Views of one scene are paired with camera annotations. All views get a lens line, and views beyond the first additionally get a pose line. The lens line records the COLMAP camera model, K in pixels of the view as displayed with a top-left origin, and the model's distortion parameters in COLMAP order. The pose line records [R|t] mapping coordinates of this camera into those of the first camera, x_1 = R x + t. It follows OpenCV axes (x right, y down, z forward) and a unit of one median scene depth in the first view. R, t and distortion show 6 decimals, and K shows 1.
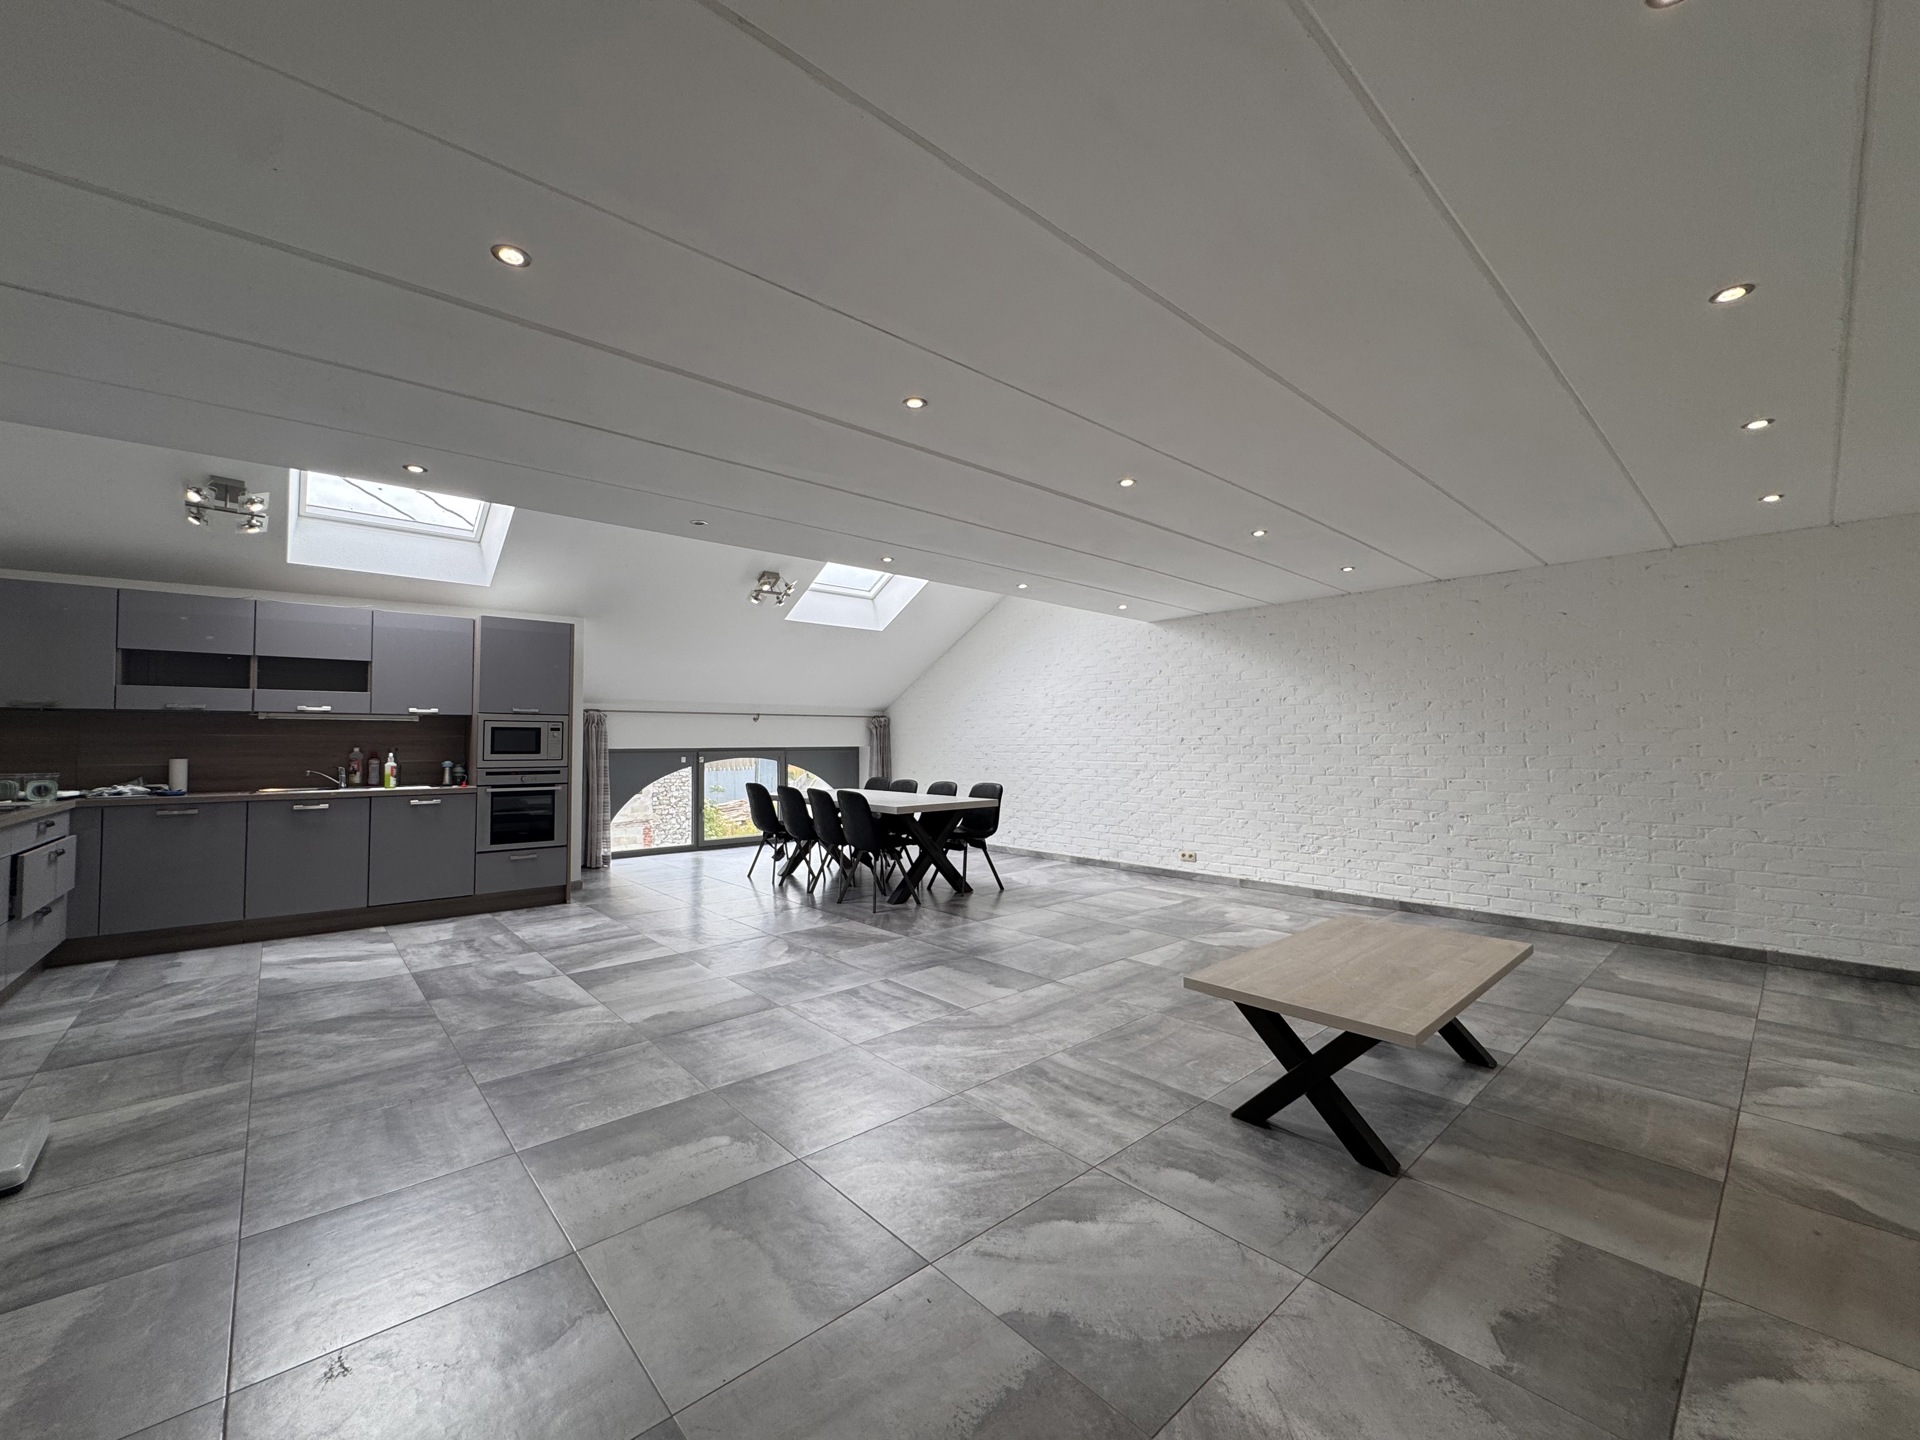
lens RADIAL K [[765.5, 0, 960.0], [0, 765.5, 717.1], [0, 0, 1]] dist [-0.001384, 0.000015]
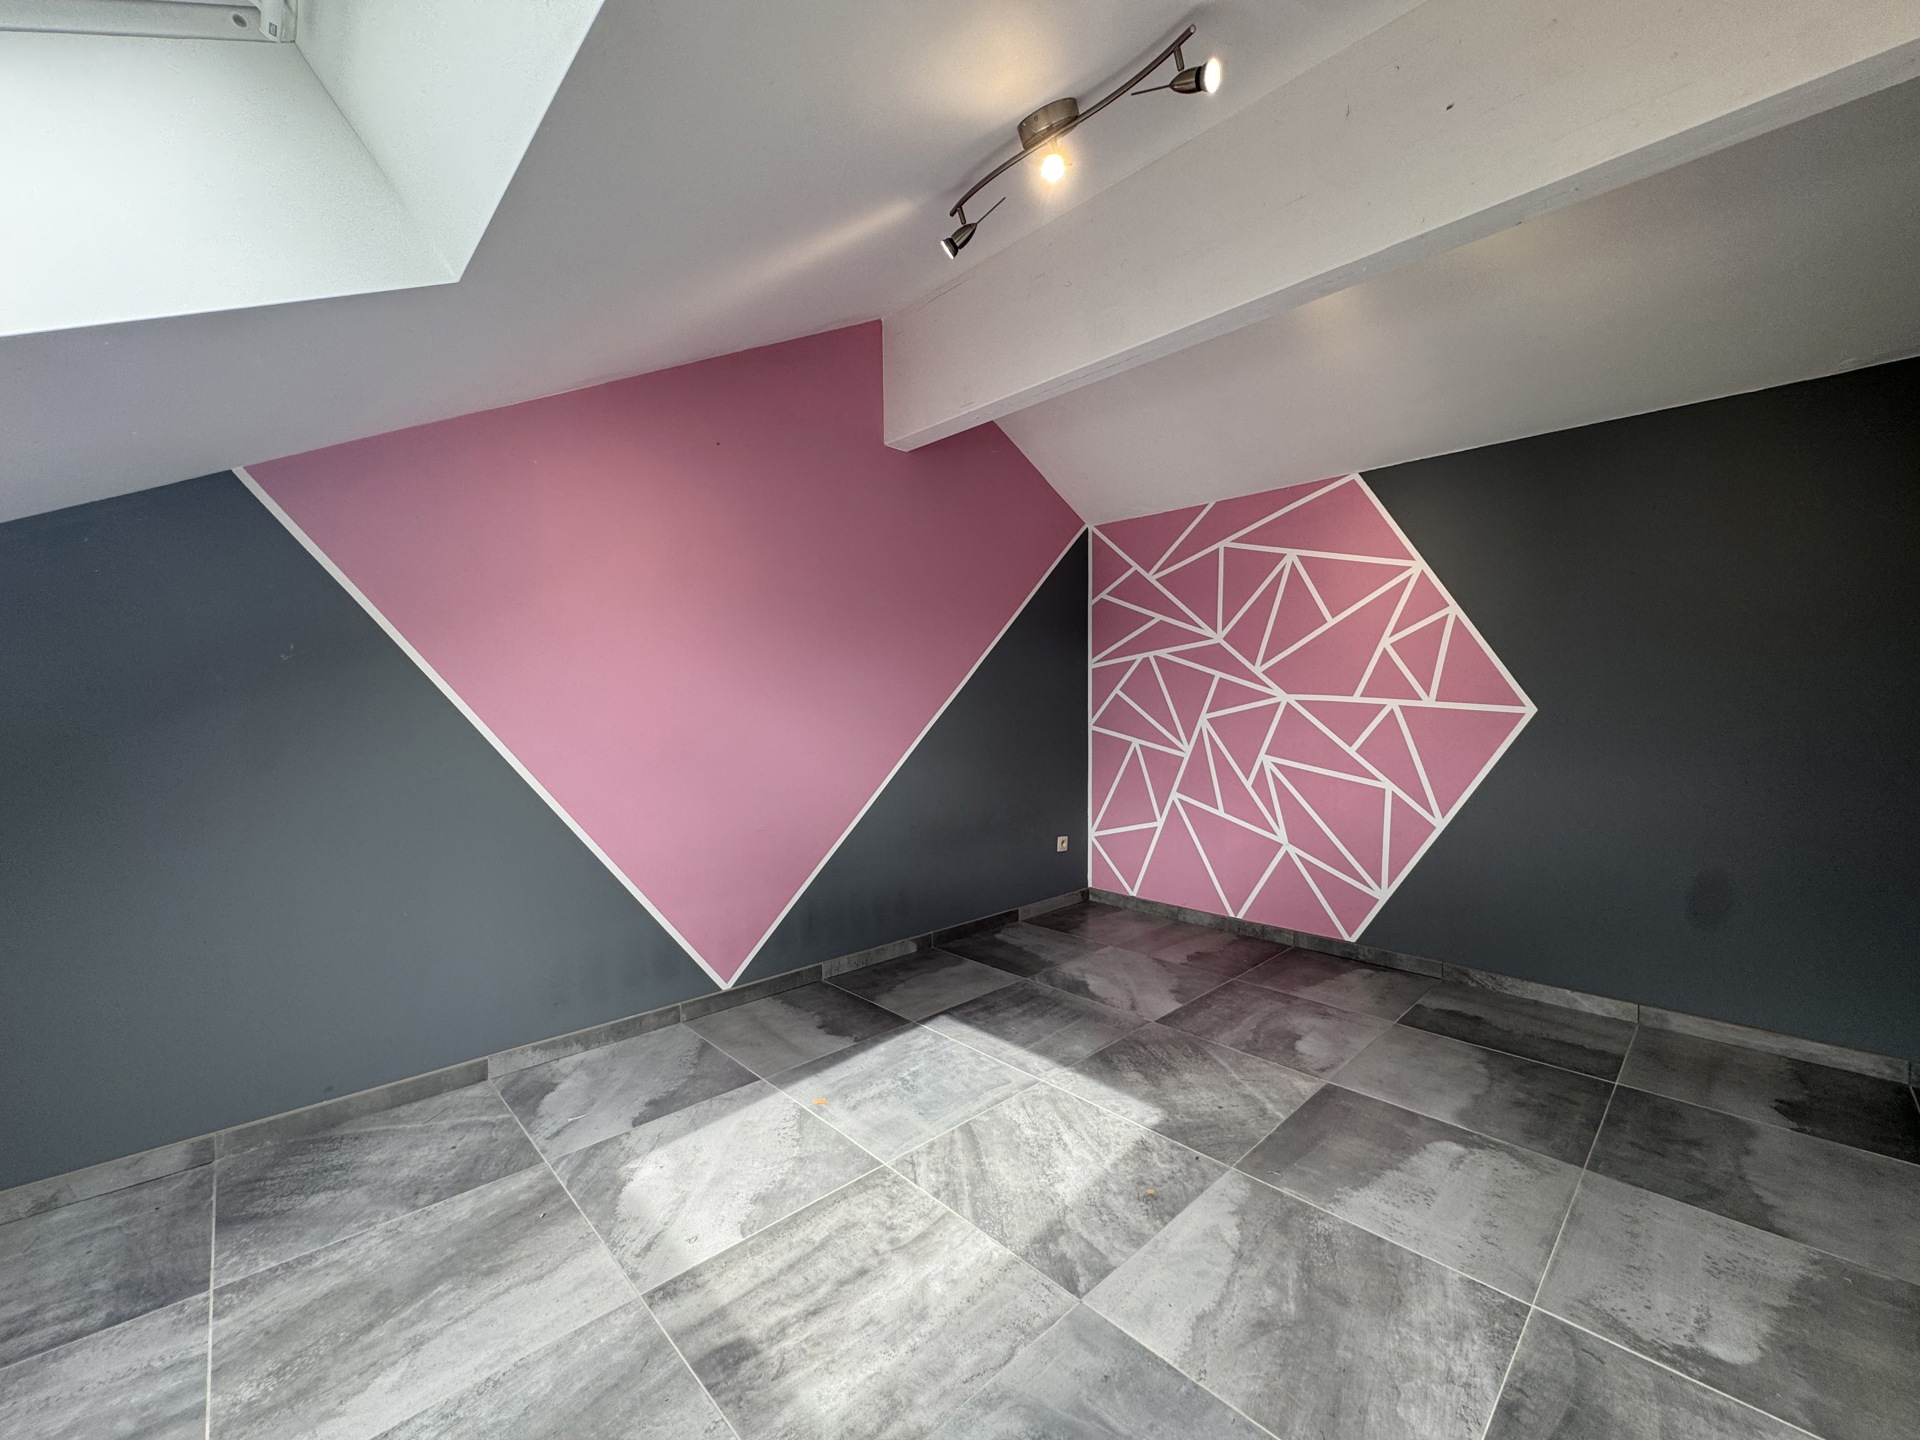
lens RADIAL K [[765.5, 0, 960.0], [0, 765.5, 717.1], [0, 0, 1]] dist [-0.001384, 0.000015]
pose [[-0.035035, -0.016485, 0.999250, -0.324951], [-0.029946, 0.999432, 0.015439, 0.031618], [-0.998937, -0.029382, -0.035509, 0.592658]]
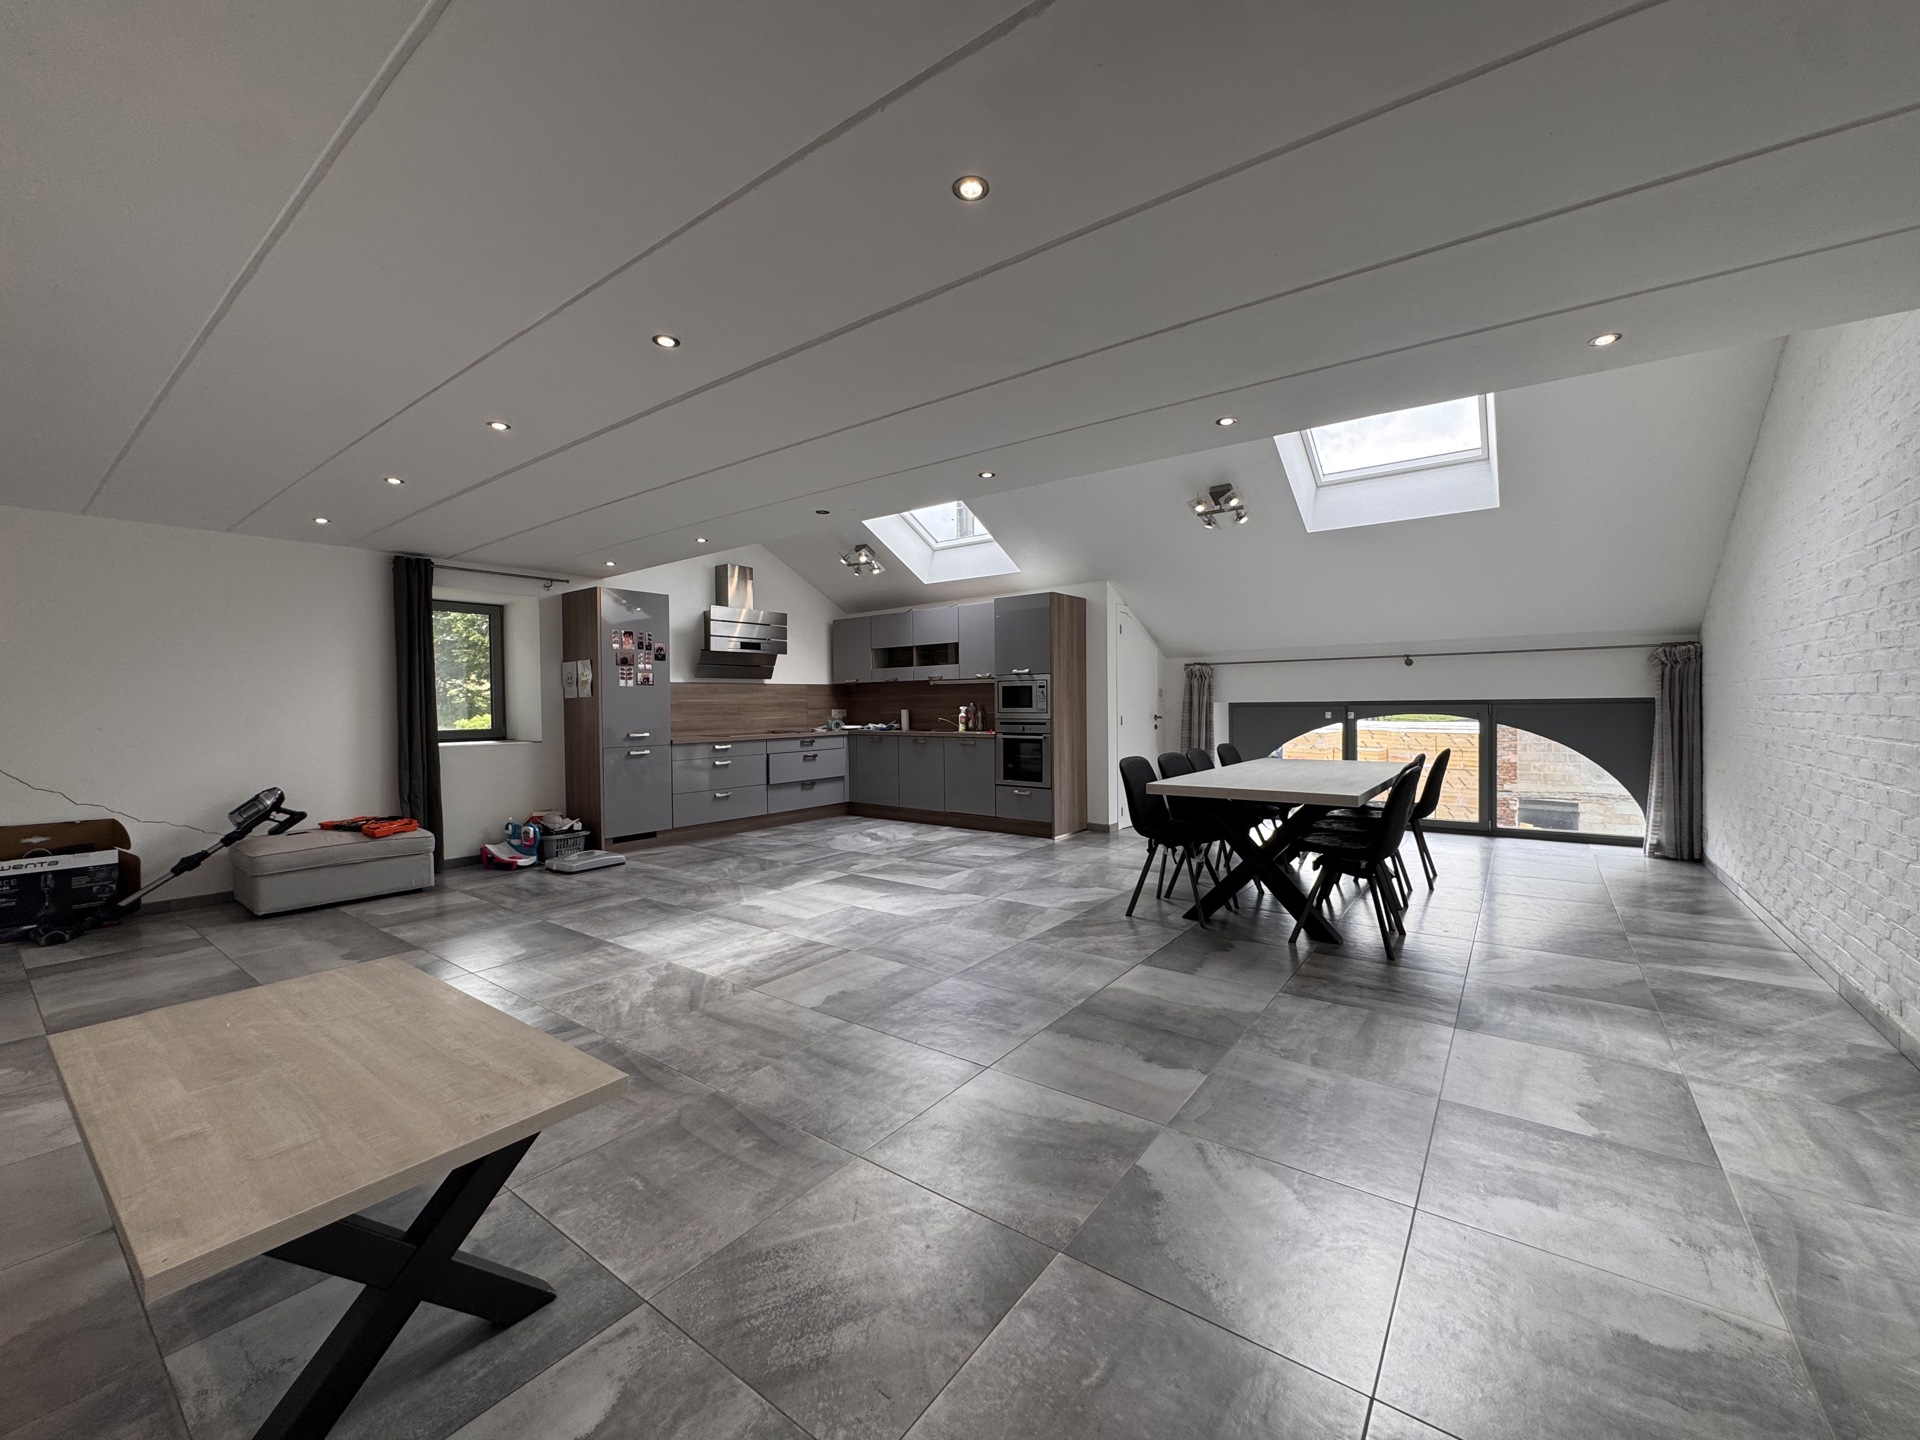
lens RADIAL K [[765.5, 0, 960.0], [0, 765.5, 717.1], [0, 0, 1]] dist [-0.001384, 0.000015]
pose [[0.201509, 0.019595, -0.979291, 0.581917], [0.044329, 0.998593, 0.029103, 0.022848], [0.978483, -0.049275, 0.200357, 0.654863]]
